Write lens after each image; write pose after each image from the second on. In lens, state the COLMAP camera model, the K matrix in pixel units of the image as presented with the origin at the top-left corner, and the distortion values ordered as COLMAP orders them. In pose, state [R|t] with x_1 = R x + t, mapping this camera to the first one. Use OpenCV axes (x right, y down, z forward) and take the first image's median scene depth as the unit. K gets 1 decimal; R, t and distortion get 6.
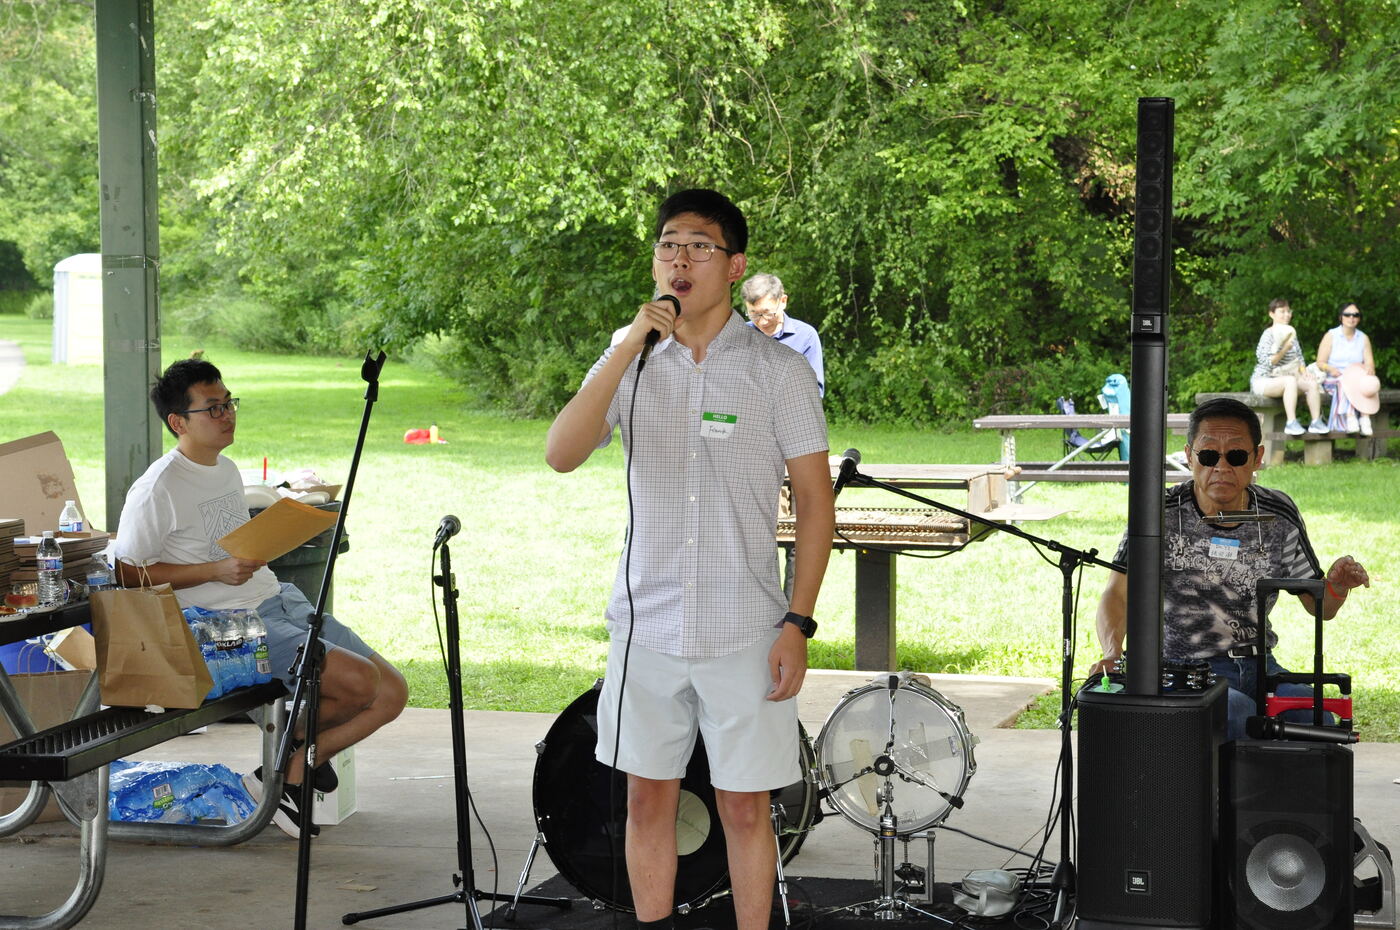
lens RADIAL K [[3312.7, 0, 670.2], [0, 3312.7, 470.3], [0, 0, 1]] dist [0.383292, 0.078408]
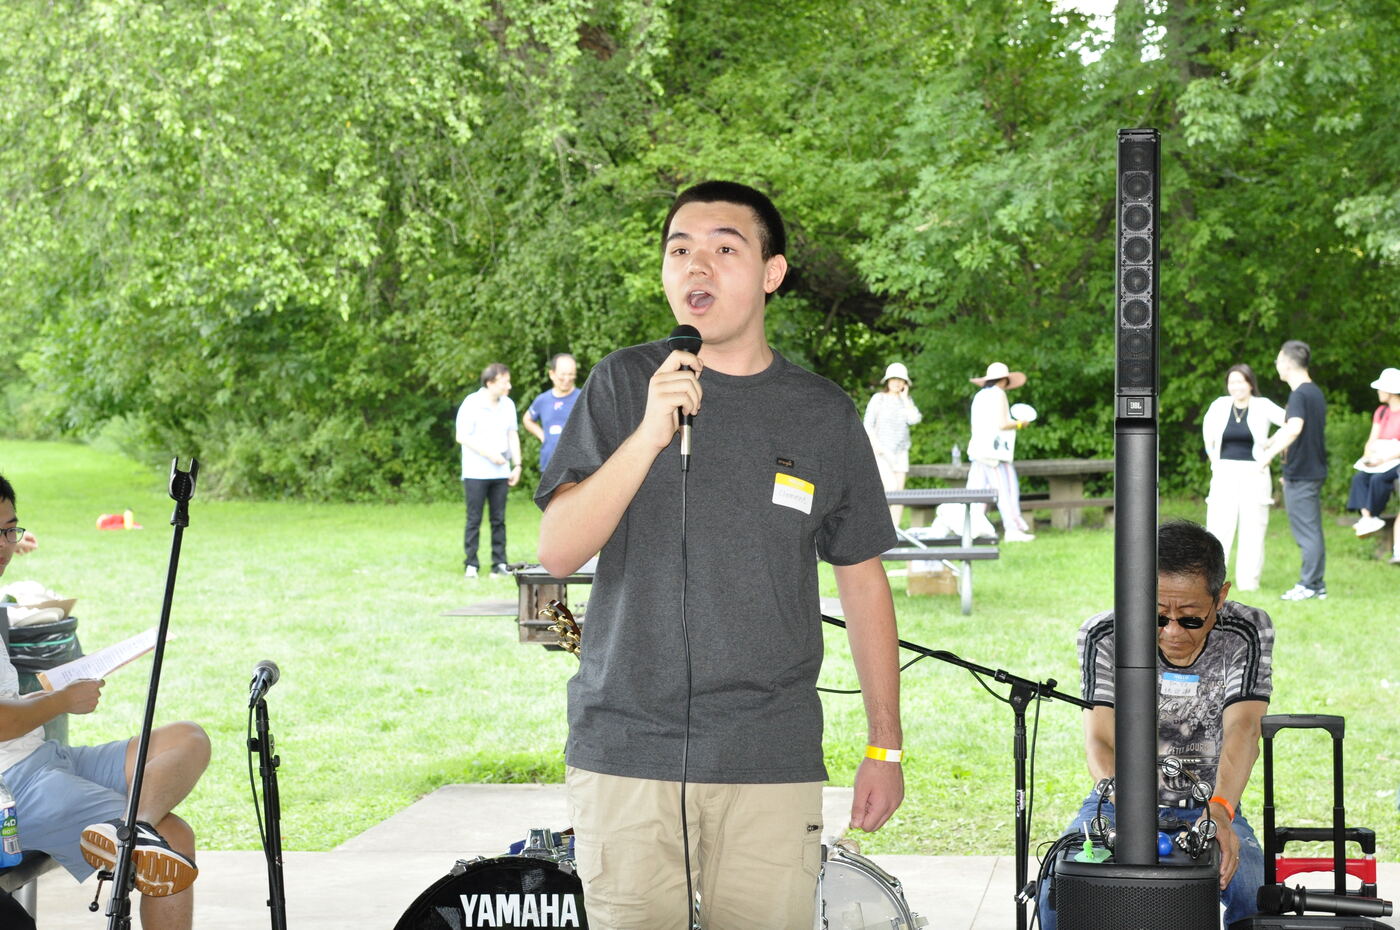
lens RADIAL K [[3037.7, 0, 639.2], [0, 3037.7, 459.8], [0, 0, 1]] dist [0.349415, -0.344660]
pose [[0.994219, -0.017079, 0.106004, -0.017168], [0.019600, 0.999548, -0.022787, -0.004975], [-0.105567, 0.024733, 0.994105, 0.083694]]
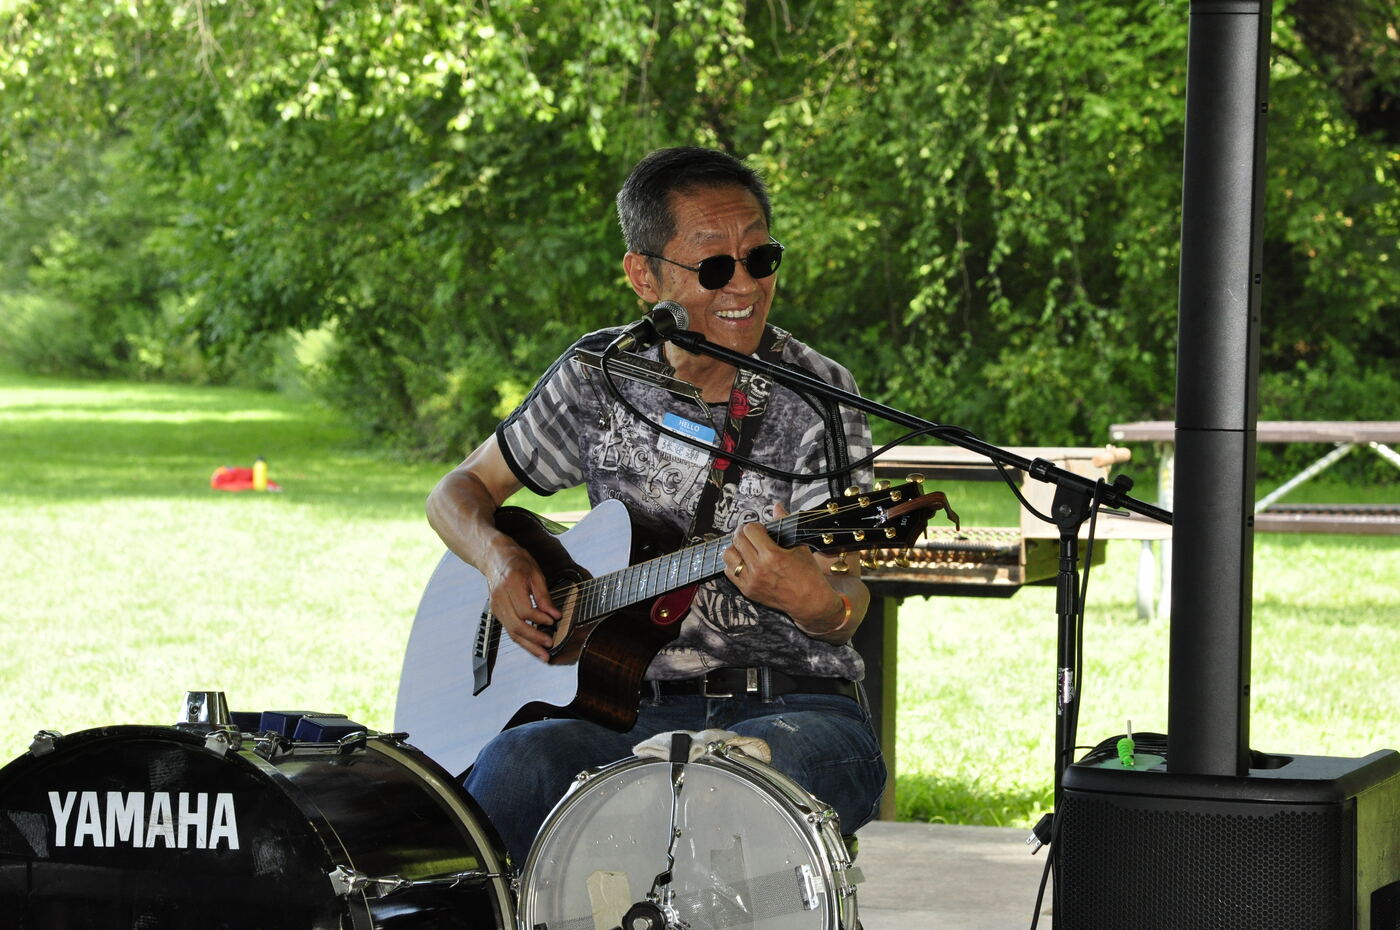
lens RADIAL K [[4958.6, 0, 674.5], [0, 4958.6, 463.8], [0, 0, 1]] dist [0.594779, -0.693114]
pose [[0.999579, 0.016199, -0.024079, 0.026133], [-0.016965, 0.999346, -0.031928, 0.014669], [0.023546, 0.032323, 0.999200, 0.096494]]
